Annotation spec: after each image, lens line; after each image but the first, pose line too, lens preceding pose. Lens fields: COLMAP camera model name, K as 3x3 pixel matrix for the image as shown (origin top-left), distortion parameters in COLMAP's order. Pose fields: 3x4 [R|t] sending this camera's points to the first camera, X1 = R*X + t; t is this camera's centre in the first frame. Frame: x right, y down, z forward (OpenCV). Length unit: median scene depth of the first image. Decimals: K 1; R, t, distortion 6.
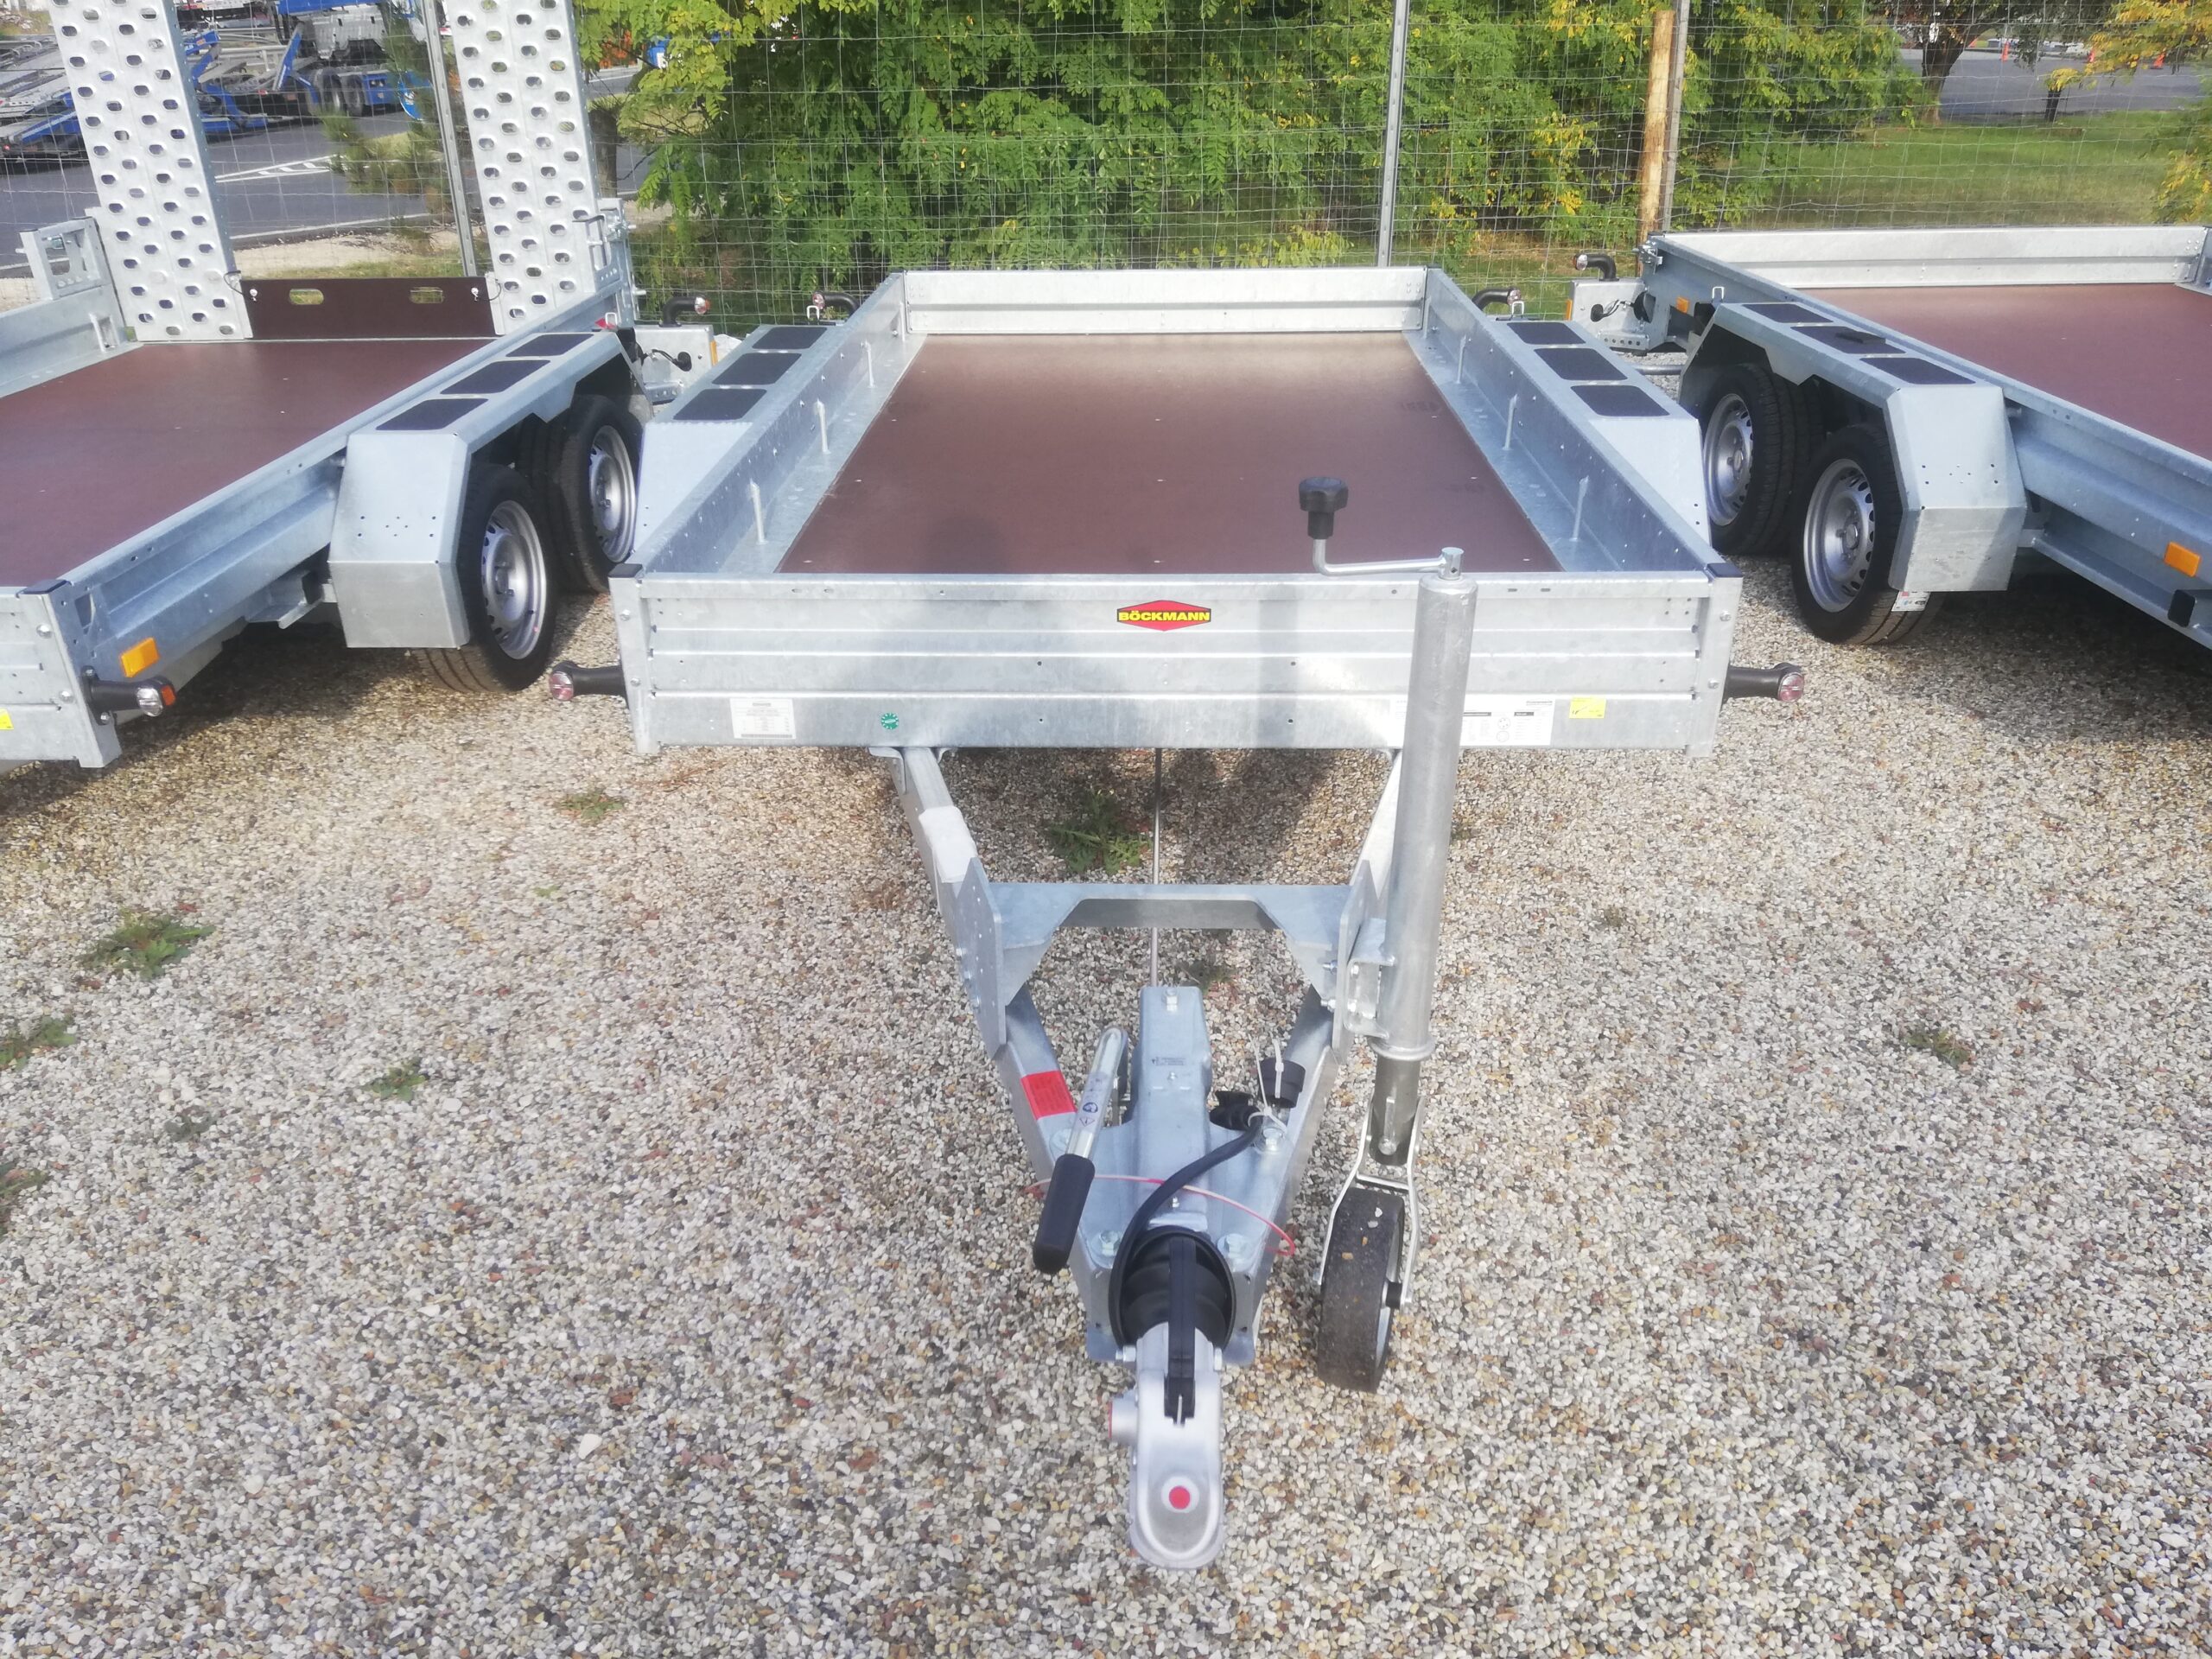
lens RADIAL K [[1643.4, 0, 1098.1], [0, 1643.4, 835.9], [0, 0, 1]] dist [0.100449, -0.163859]
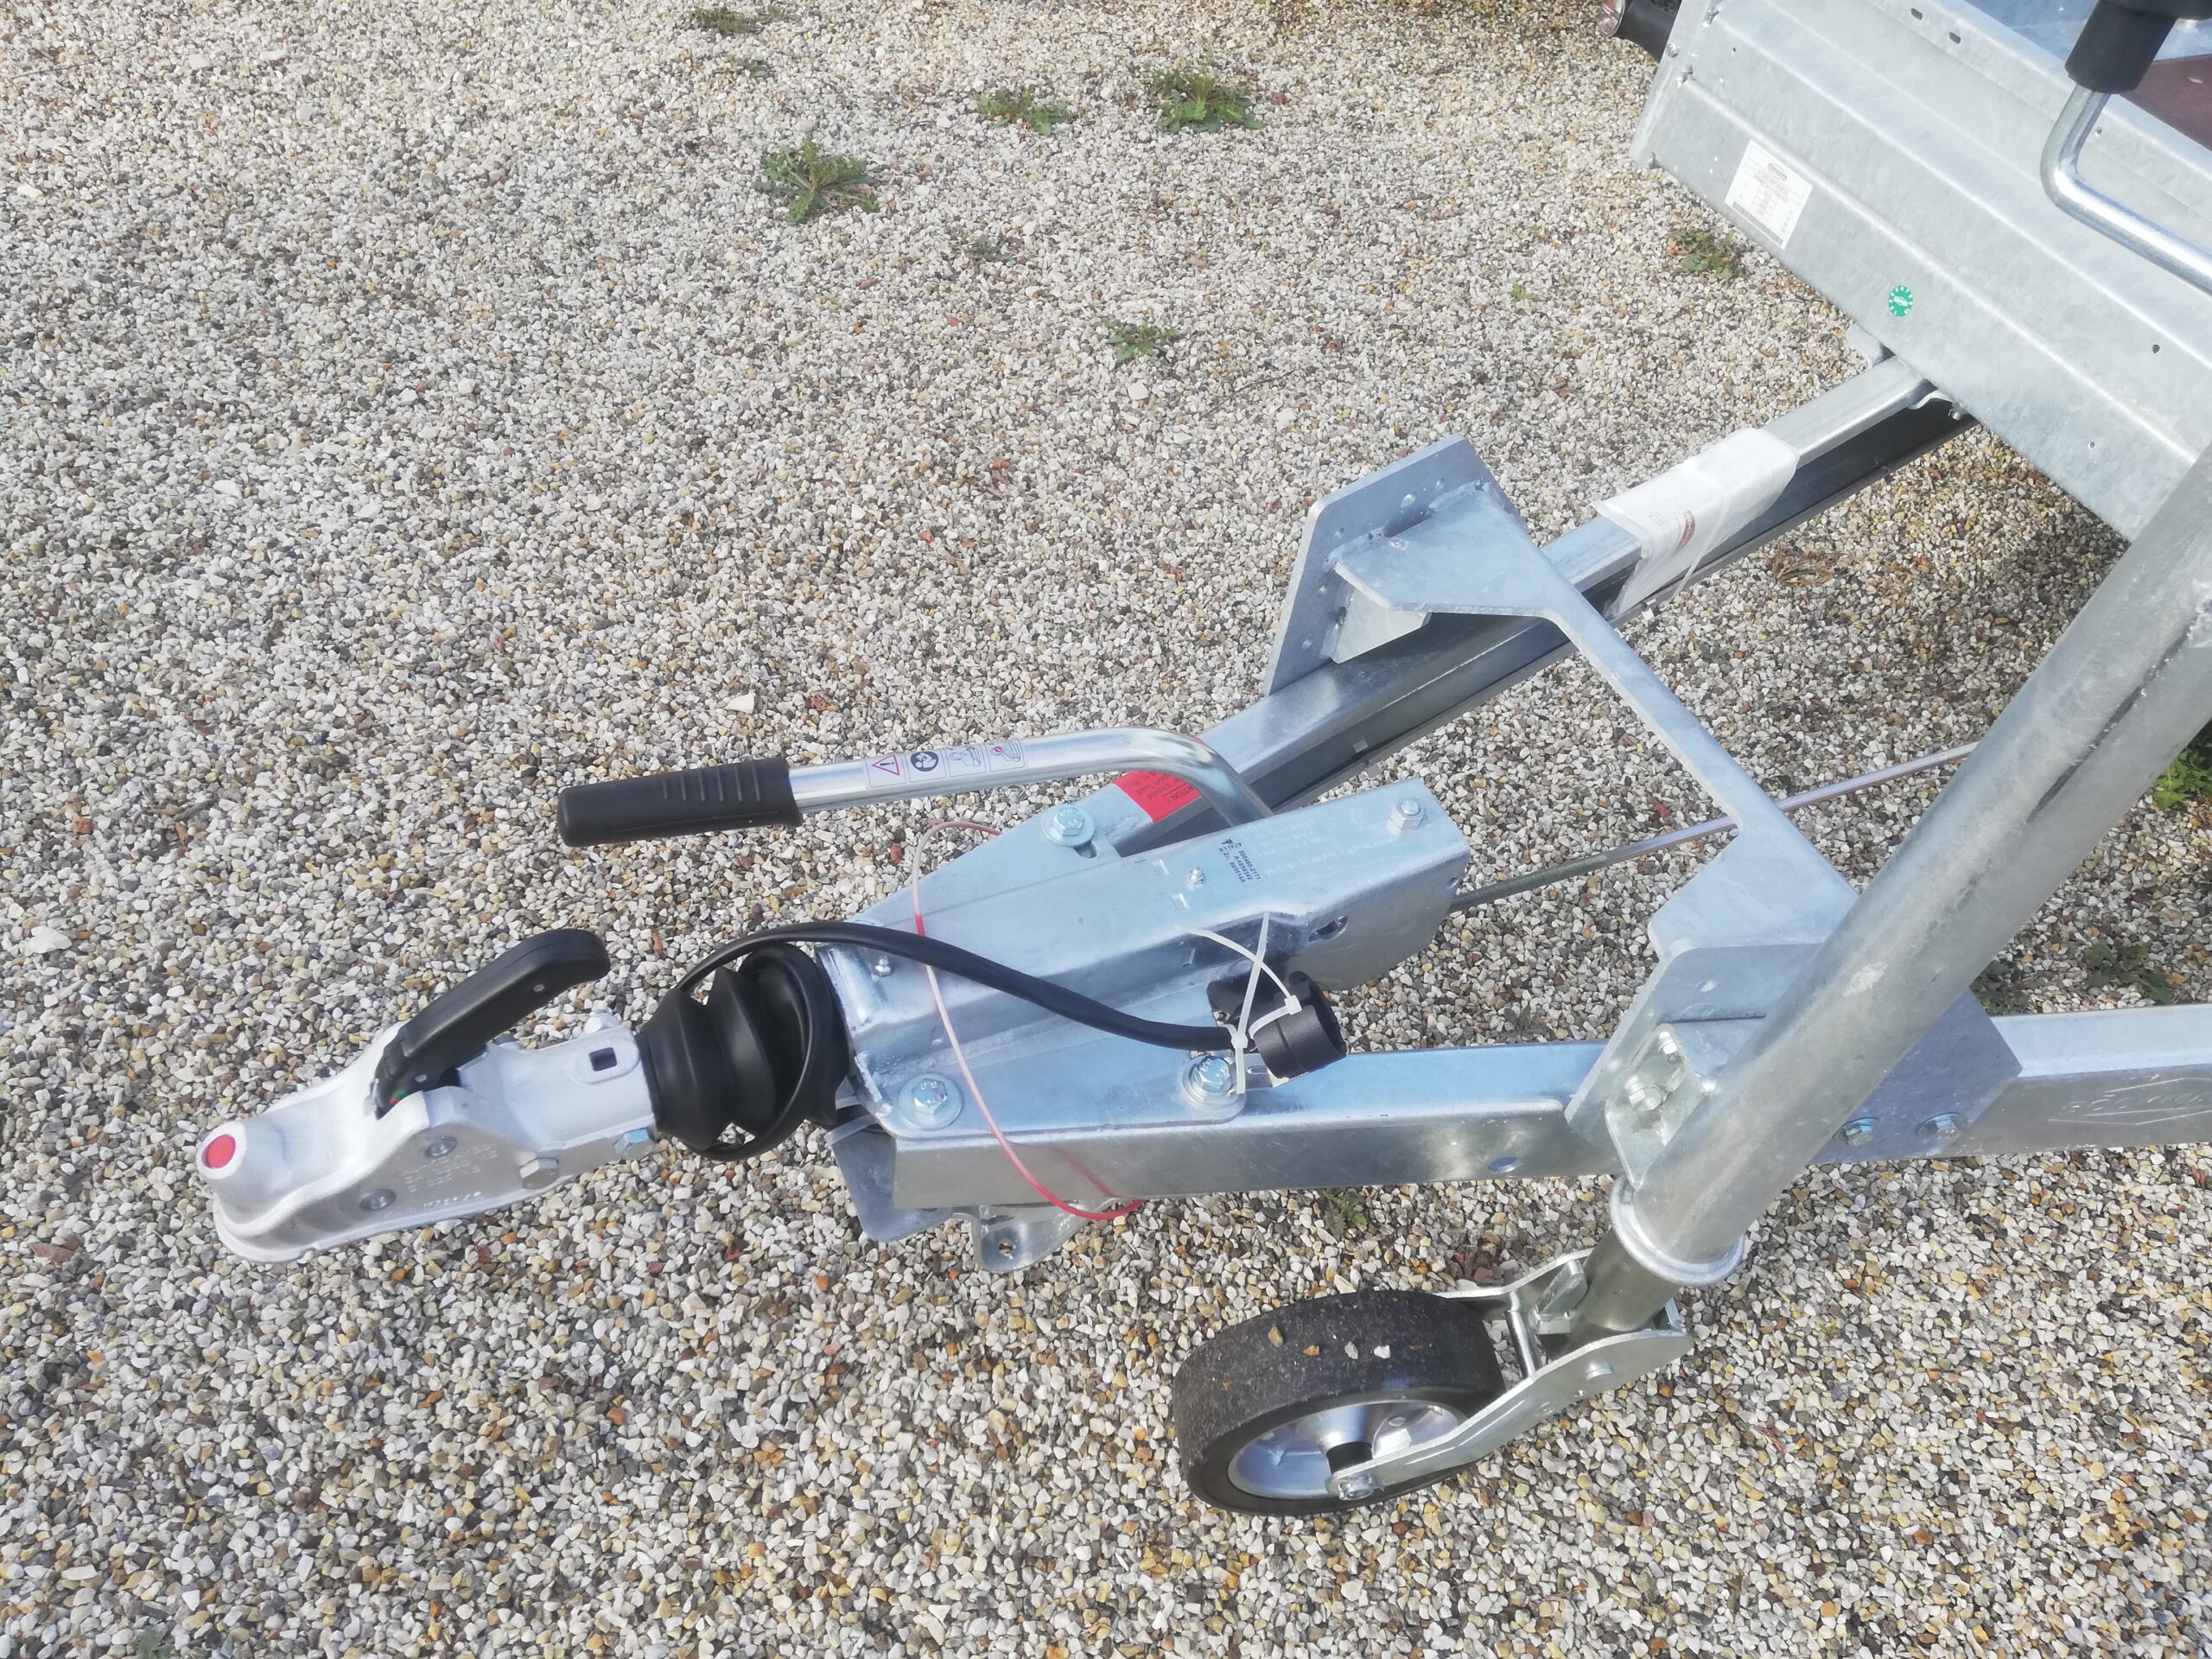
lens RADIAL K [[1643.4, 0, 1098.1], [0, 1643.4, 835.9], [0, 0, 1]] dist [0.100449, -0.163859]
pose [[0.435110, 0.710313, -0.553295, 0.225257], [-0.511190, 0.700755, 0.497622, -0.087282], [0.741191, 0.066319, 0.668010, 0.393642]]
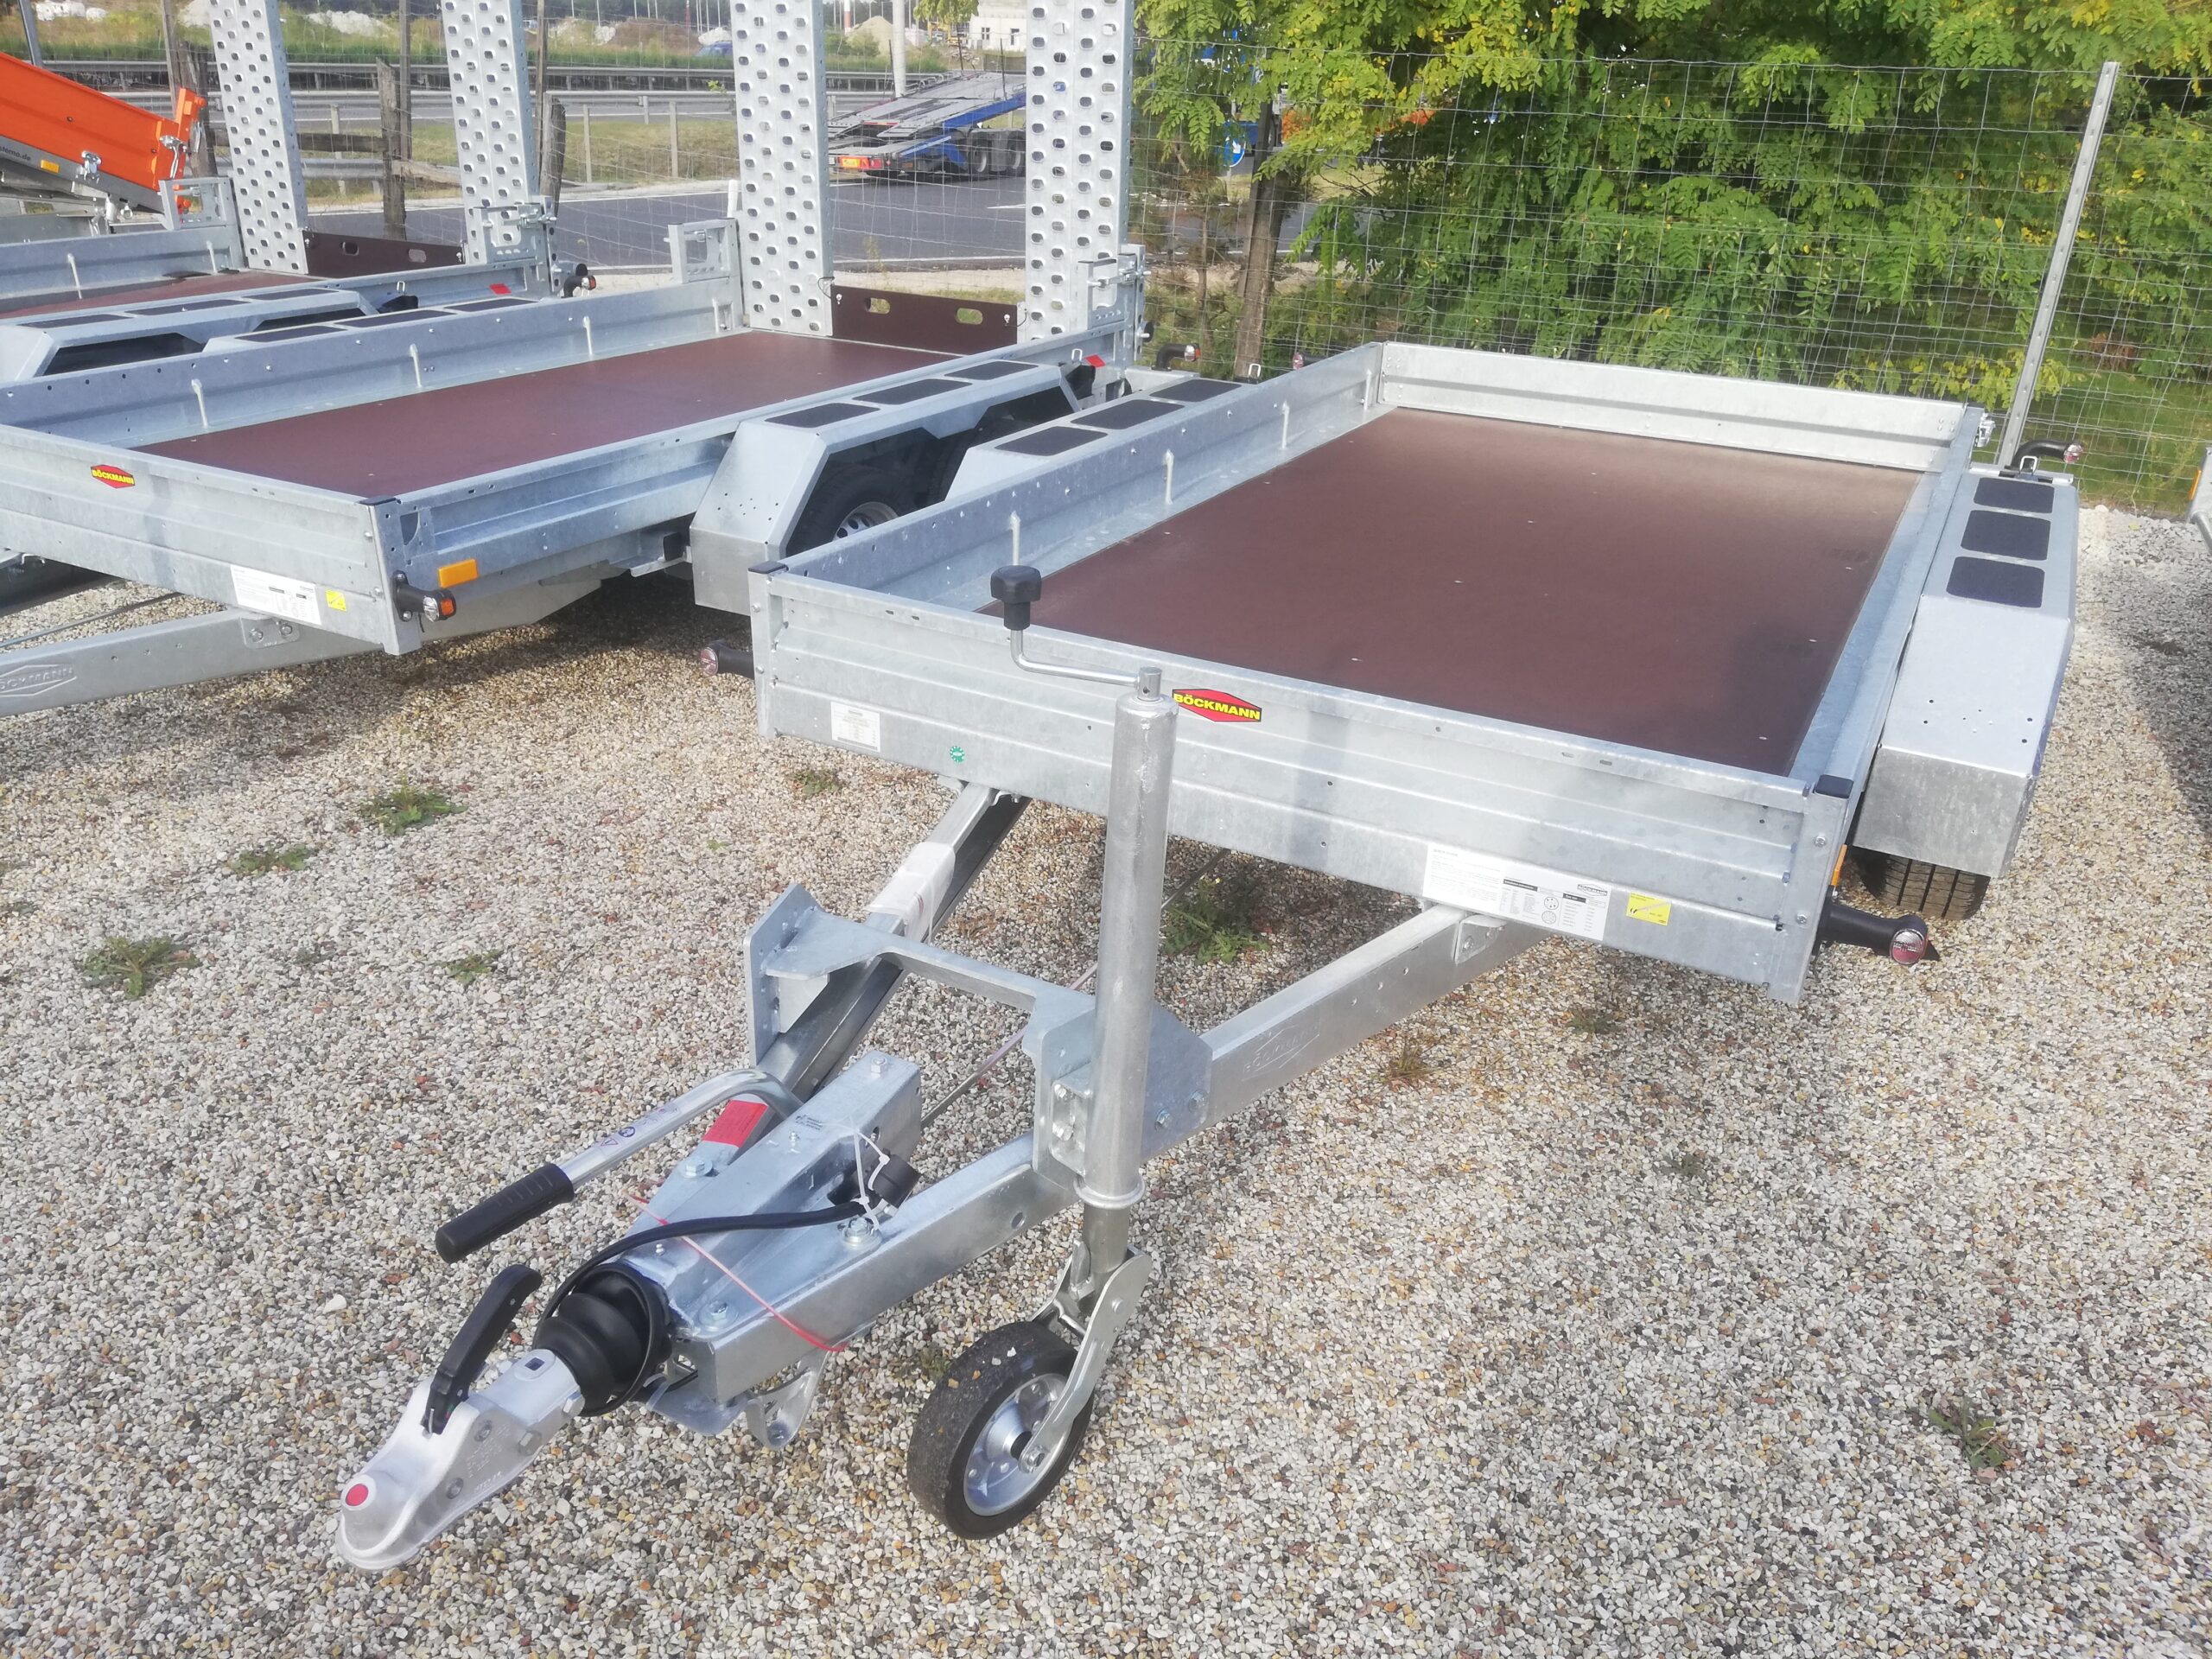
lens RADIAL K [[1664.6, 0, 1099.7], [0, 1664.6, 822.0], [0, 0, 1]] dist [0.061814, -0.091217]
pose [[0.891717, 0.225932, -0.392167, 0.371201], [-0.242660, 0.970085, 0.007113, -0.058277], [0.382043, 0.088821, 0.919866, 0.090450]]
